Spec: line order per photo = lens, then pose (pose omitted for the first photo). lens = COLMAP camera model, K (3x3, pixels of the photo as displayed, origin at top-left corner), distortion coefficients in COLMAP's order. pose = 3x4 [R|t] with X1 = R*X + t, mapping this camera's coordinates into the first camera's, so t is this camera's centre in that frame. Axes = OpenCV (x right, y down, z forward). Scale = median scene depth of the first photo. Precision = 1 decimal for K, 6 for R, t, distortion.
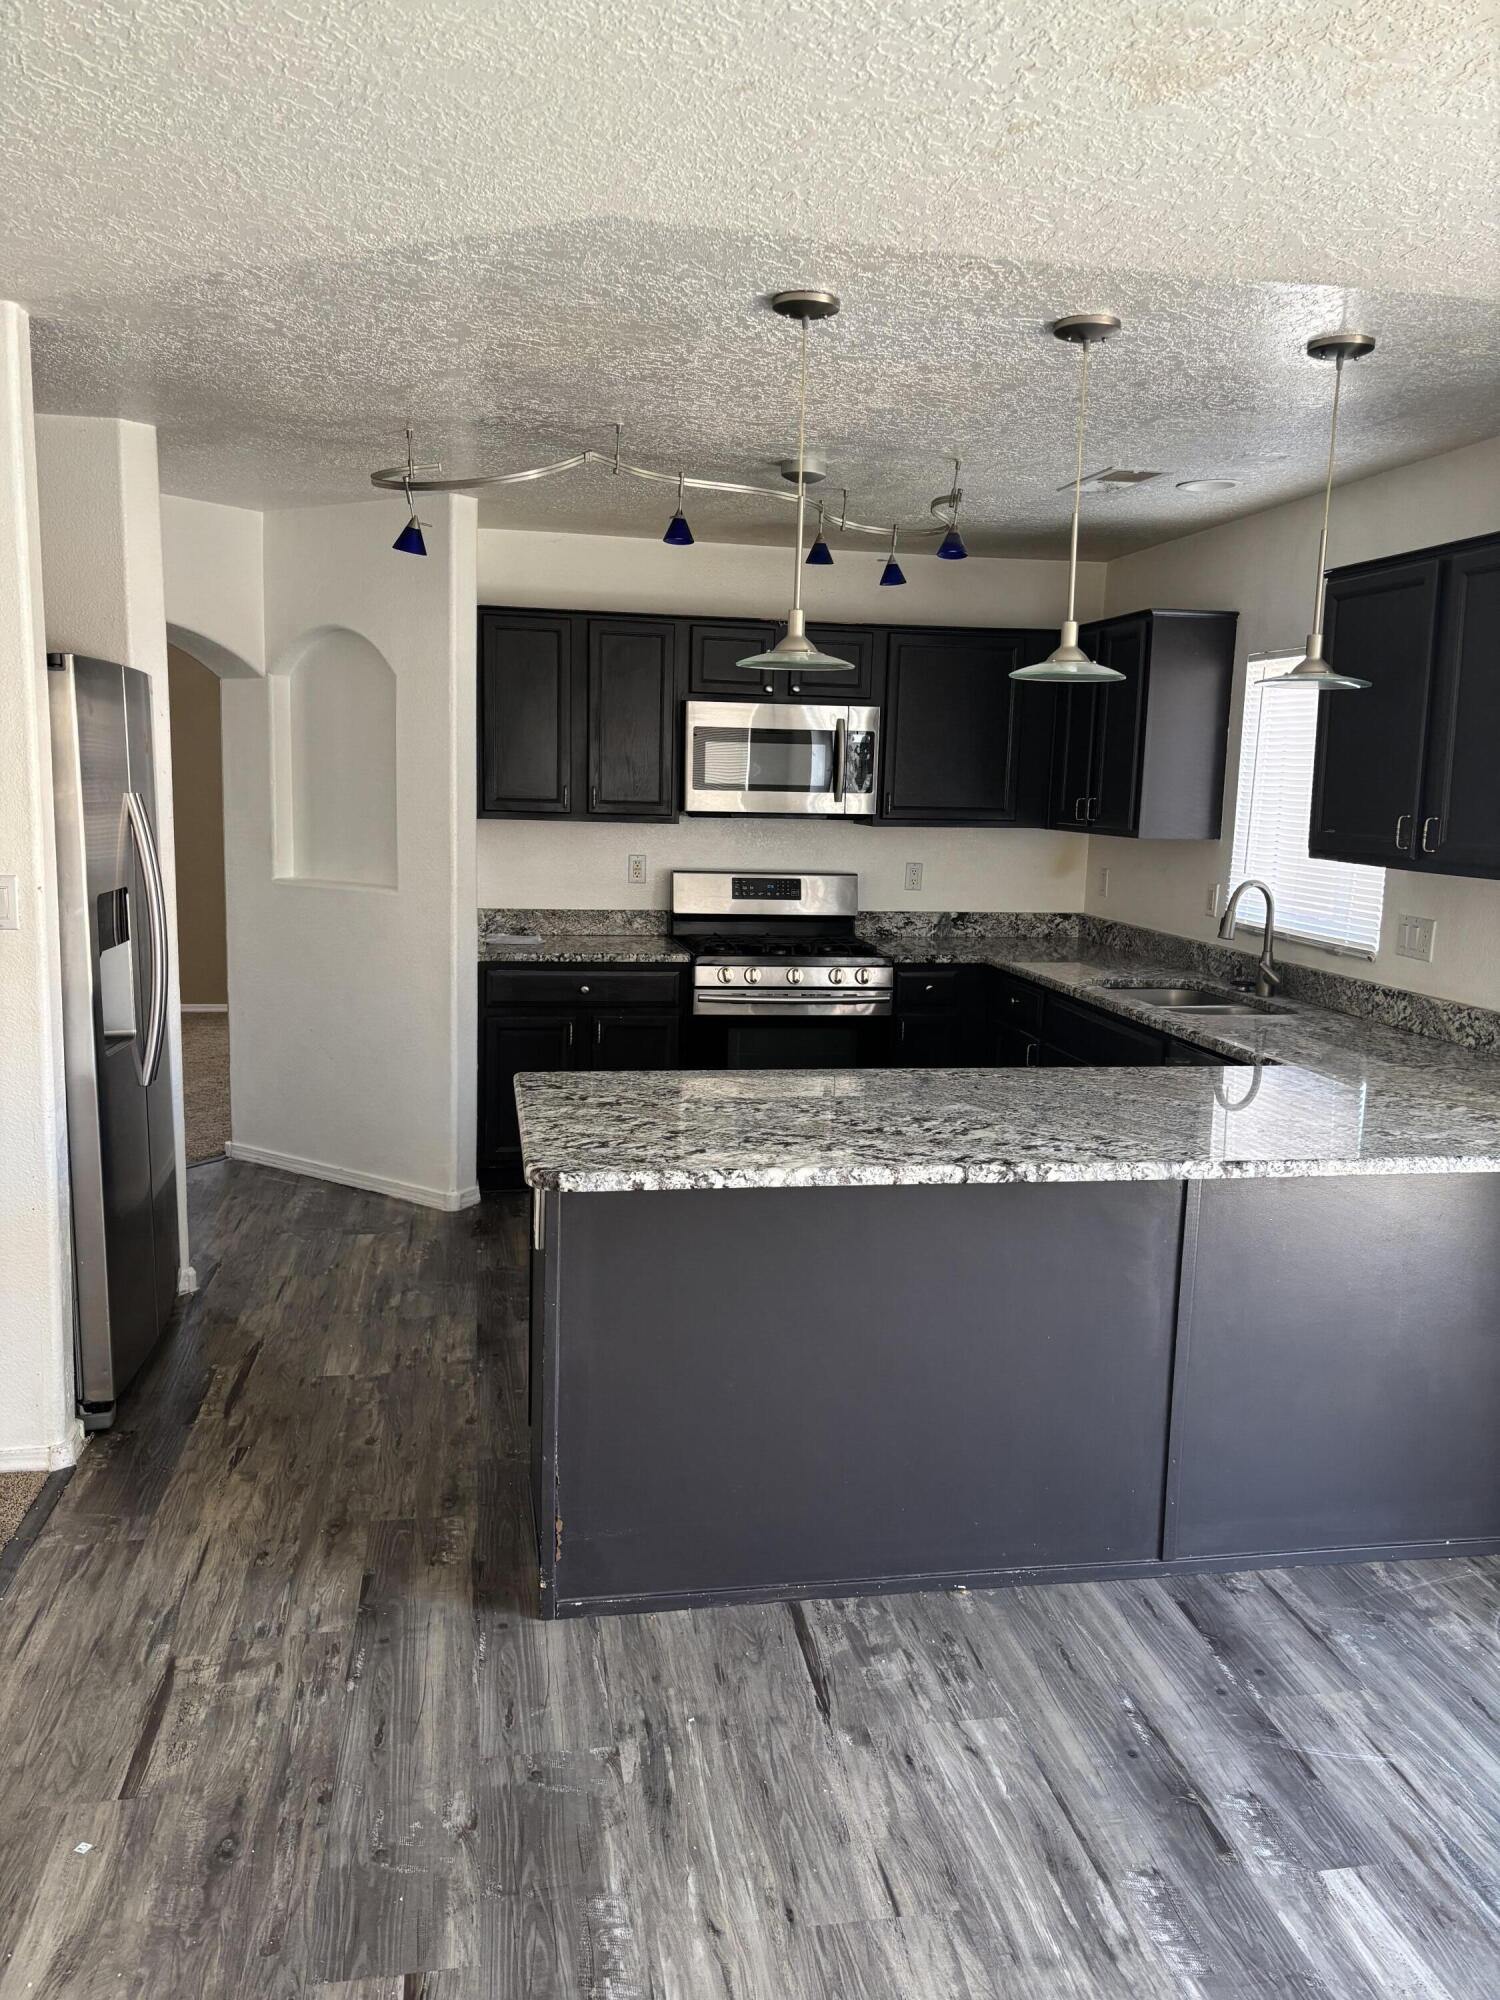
lens RADIAL K [[1500.9, 0, 747.4], [0, 1500.9, 1003.1], [0, 0, 1]] dist [0.053513, -0.052882]
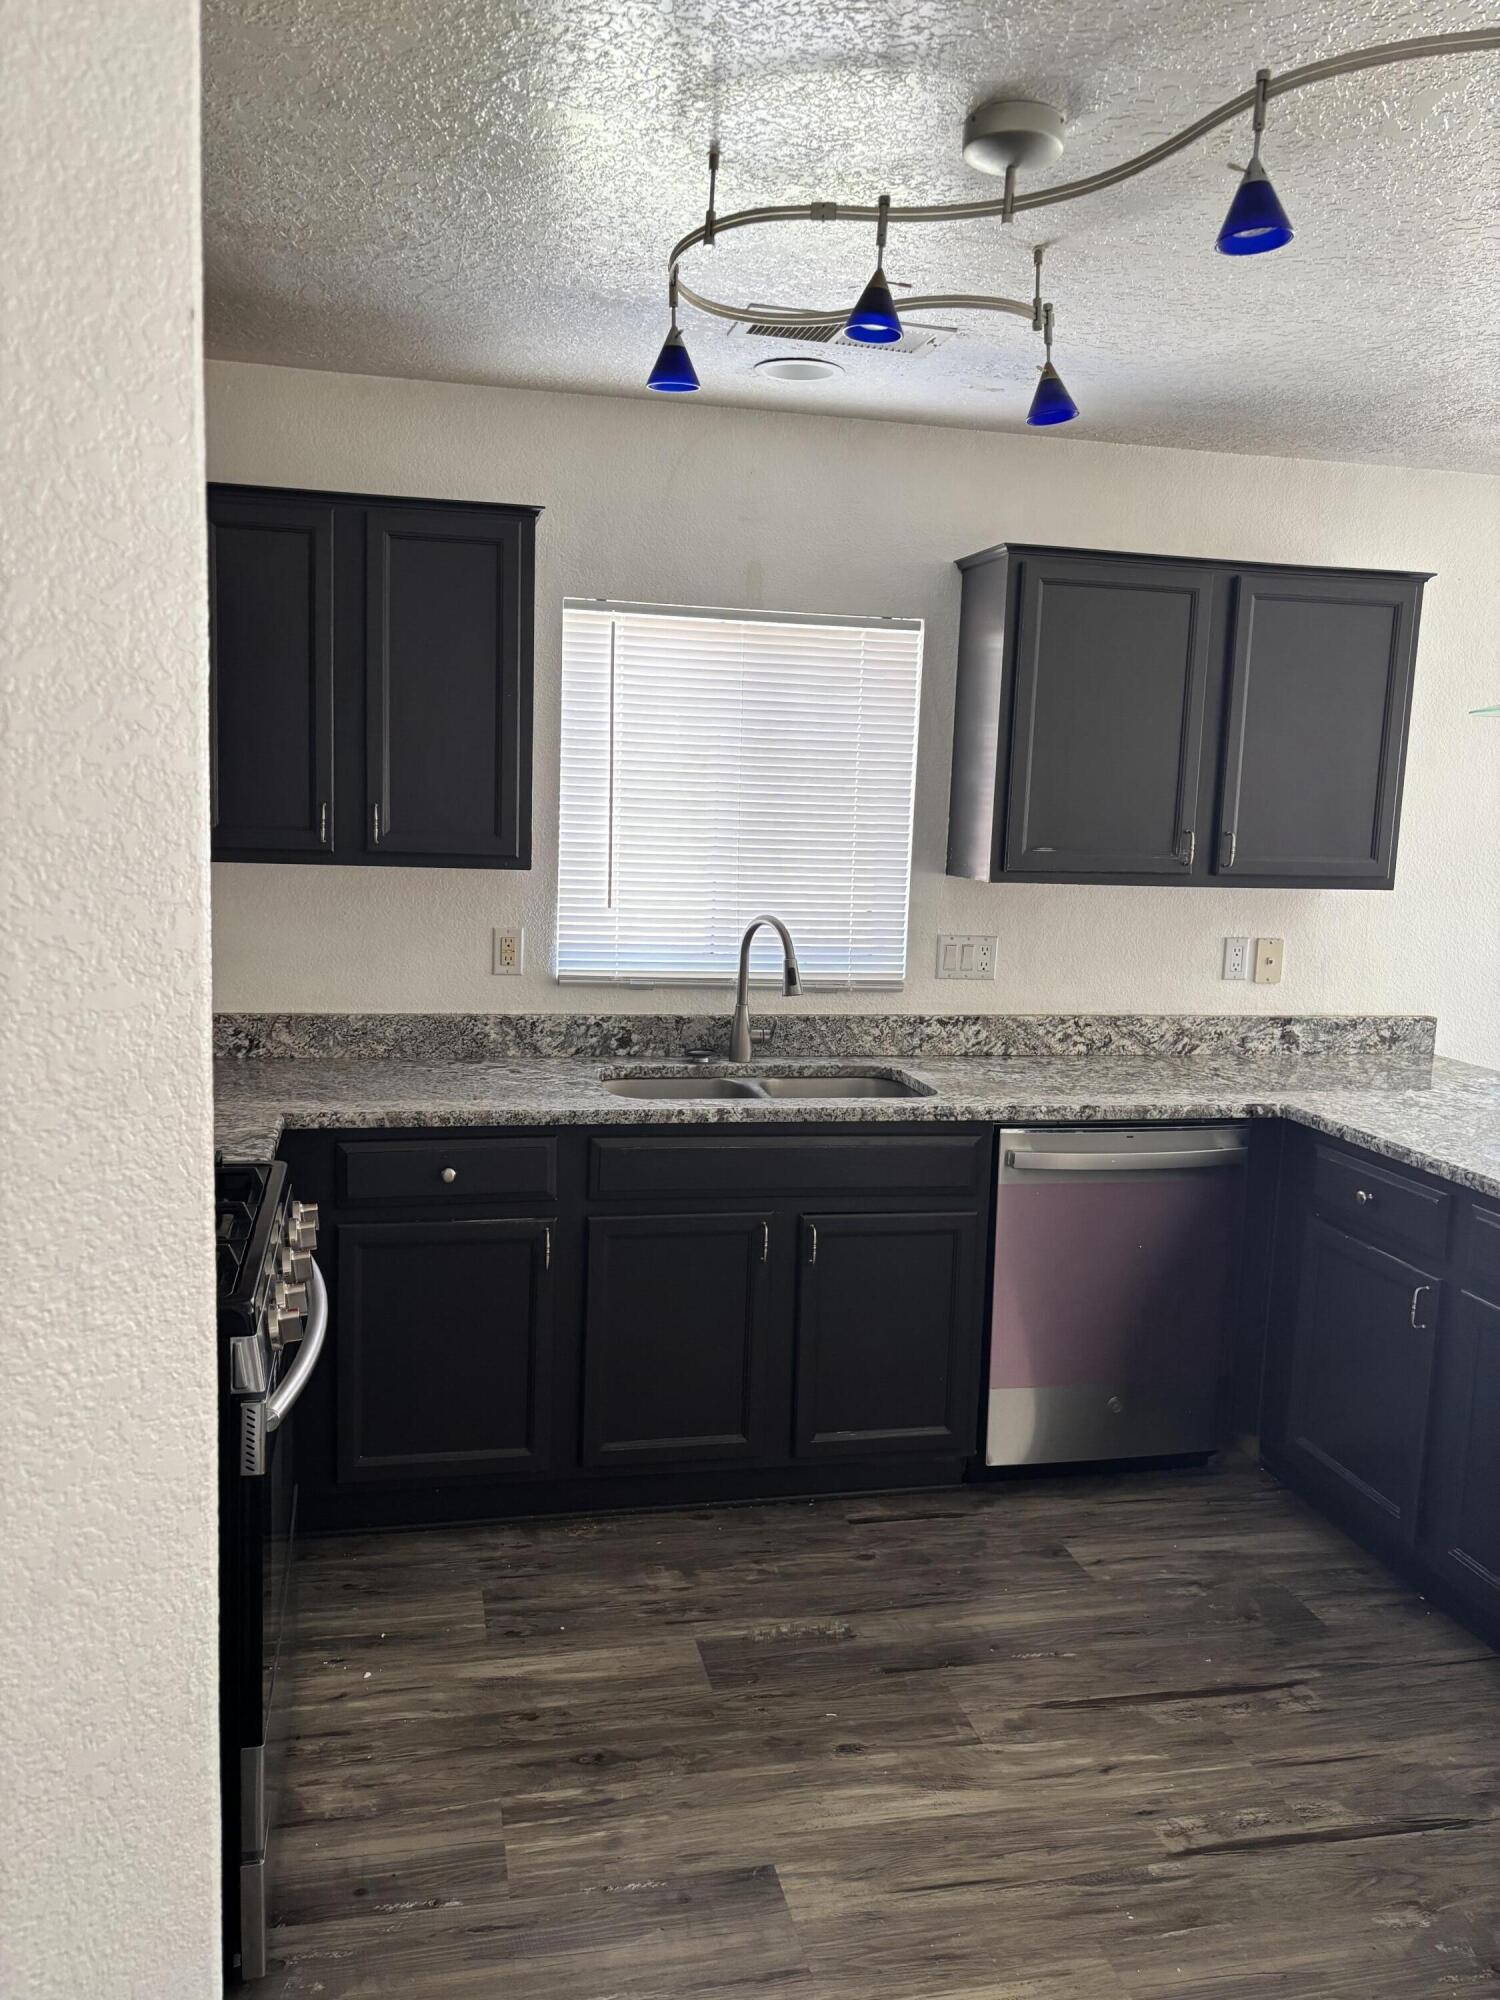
lens RADIAL K [[1500.9, 0, 745.9], [0, 1500.9, 991.1], [0, 0, 1]] dist [0.053513, -0.052882]
pose [[-0.033842, -0.156879, 0.987038, -0.469256], [0.117093, 0.980180, 0.159803, -0.185656], [-0.992544, 0.120983, -0.014802, 1.144274]]
